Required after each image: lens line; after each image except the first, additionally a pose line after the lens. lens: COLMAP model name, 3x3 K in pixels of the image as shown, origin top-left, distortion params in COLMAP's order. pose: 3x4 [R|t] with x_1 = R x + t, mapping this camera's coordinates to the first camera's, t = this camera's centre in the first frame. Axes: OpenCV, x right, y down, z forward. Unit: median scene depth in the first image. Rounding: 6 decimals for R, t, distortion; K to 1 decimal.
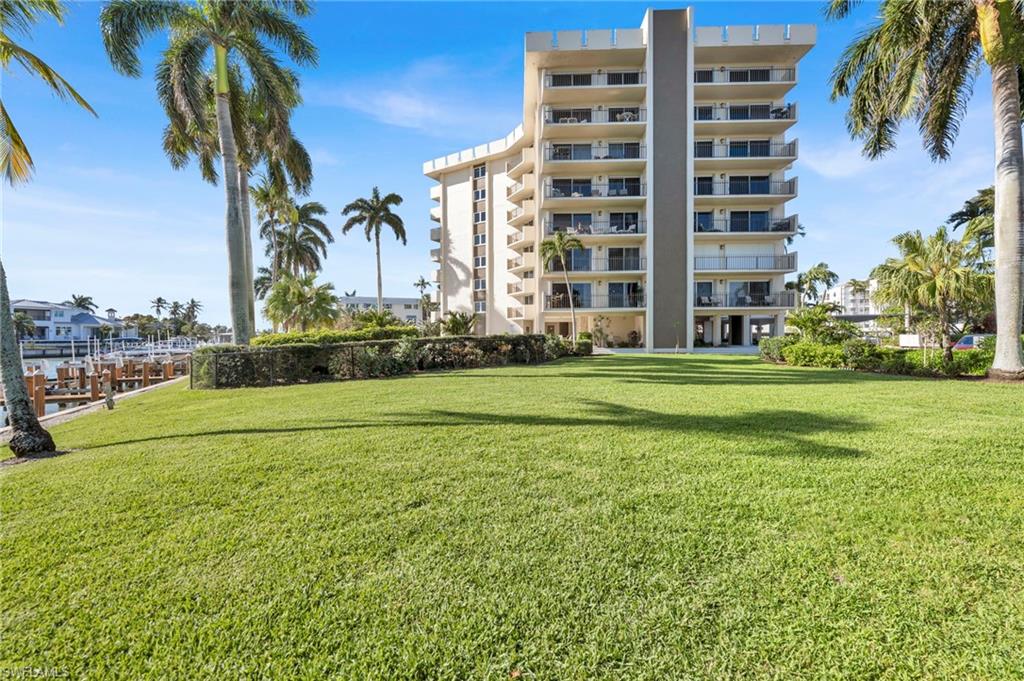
lens RADIAL K [[404.8, 0, 508.4], [0, 404.8, 327.4], [0, 0, 1]] dist [0.000895, 0.000150]
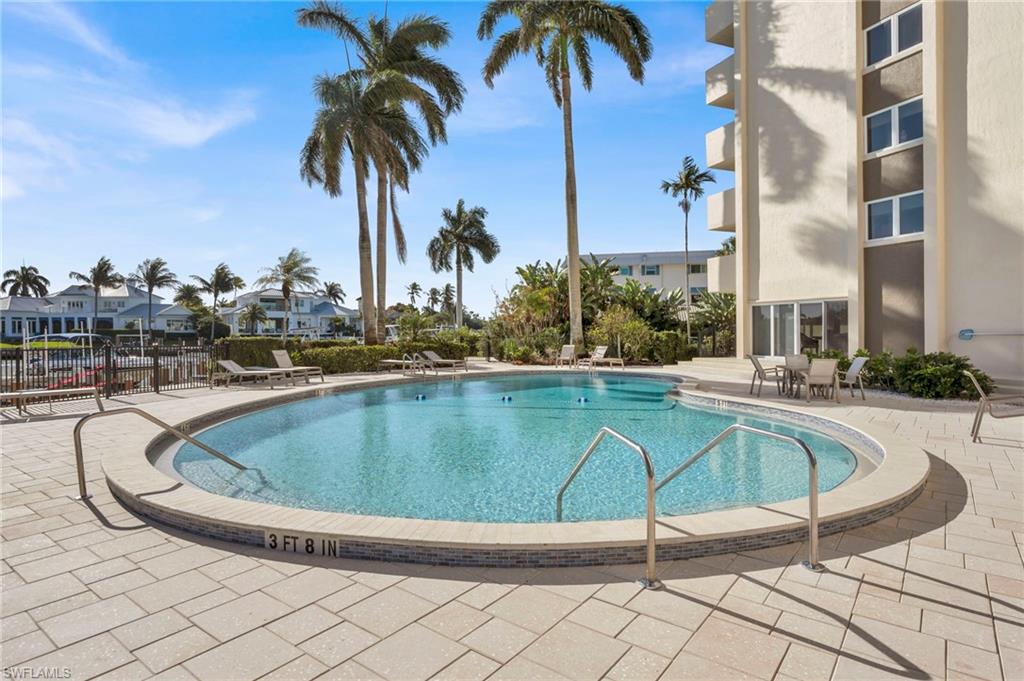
lens RADIAL K [[540.8, 0, 515.8], [0, 540.8, 325.7], [0, 0, 1]] dist [-0.000307, 0.000072]
pose [[0.789118, -0.001800, -0.614240, -0.030767], [0.010756, 0.999883, 0.010888, 0.006878], [0.614148, -0.015198, 0.789045, 0.371093]]
